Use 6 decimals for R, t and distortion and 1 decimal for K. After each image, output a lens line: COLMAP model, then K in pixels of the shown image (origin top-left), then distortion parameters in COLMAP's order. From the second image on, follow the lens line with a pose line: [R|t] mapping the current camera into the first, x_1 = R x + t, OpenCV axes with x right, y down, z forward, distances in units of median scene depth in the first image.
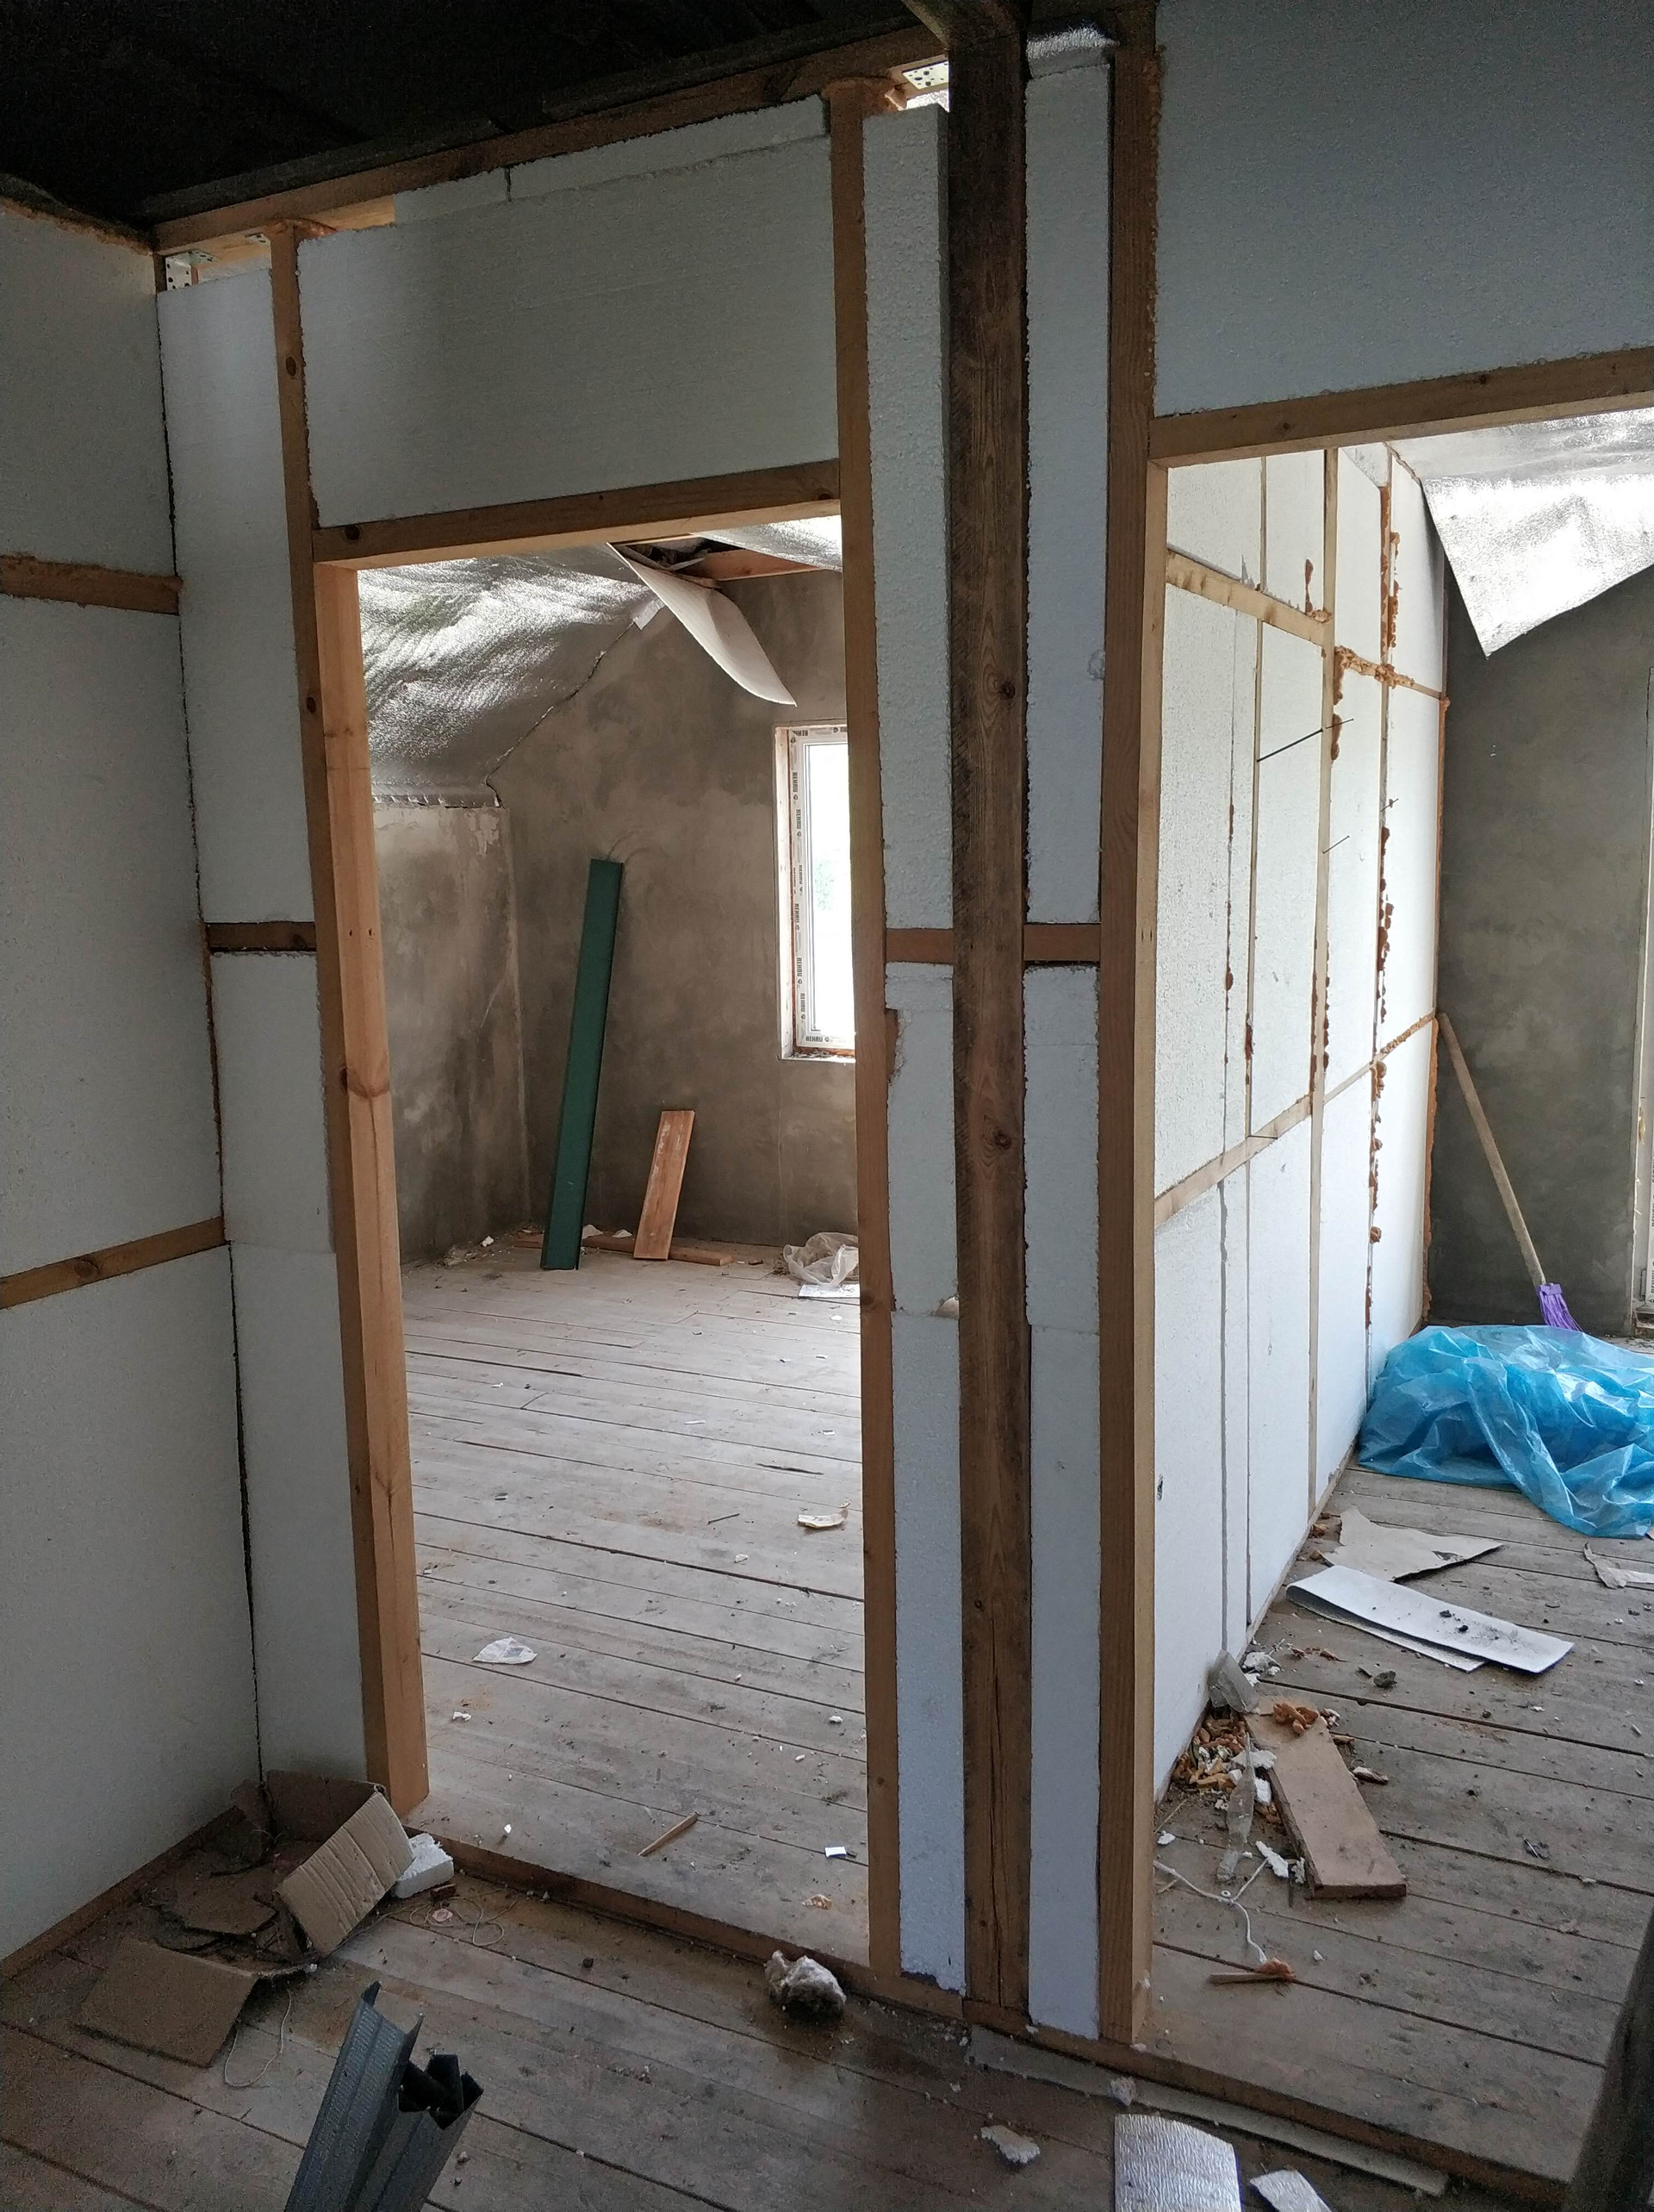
lens RADIAL K [[1762.0, 0, 826.5], [0, 1762.0, 1090.2], [0, 0, 1]] dist [0.022580, -0.008951]
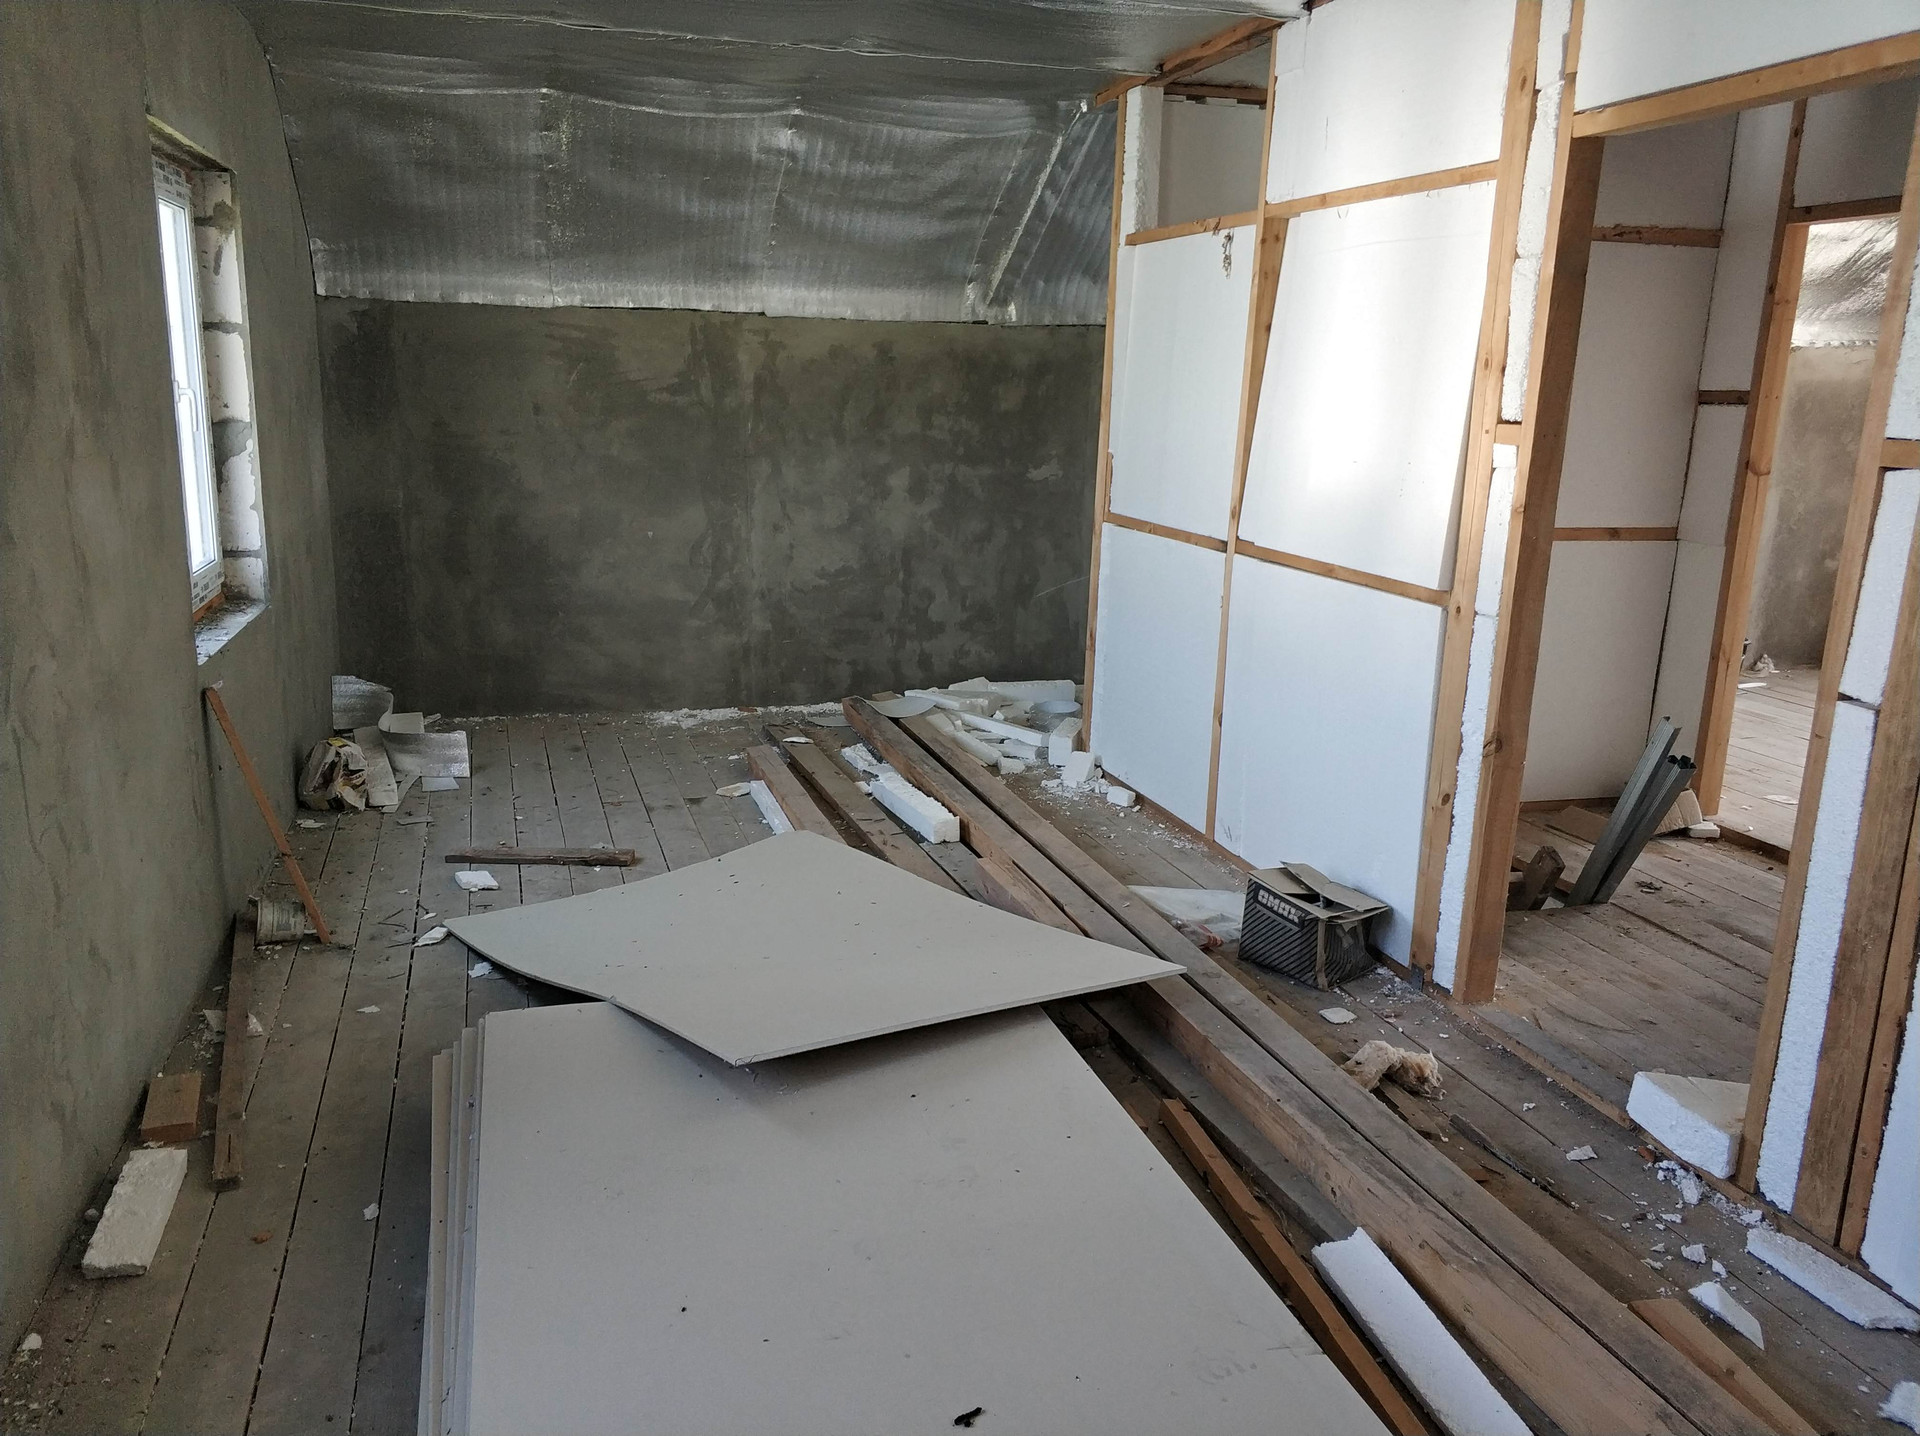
lens RADIAL K [[1529.6, 0, 969.3], [0, 1529.6, 717.6], [0, 0, 1]] dist [0.022580, -0.008951]
pose [[0.692711, 0.208831, -0.690320, 0.431928], [-0.155073, 0.977901, 0.140218, 0.179593], [0.704347, 0.009920, 0.709787, -1.009398]]
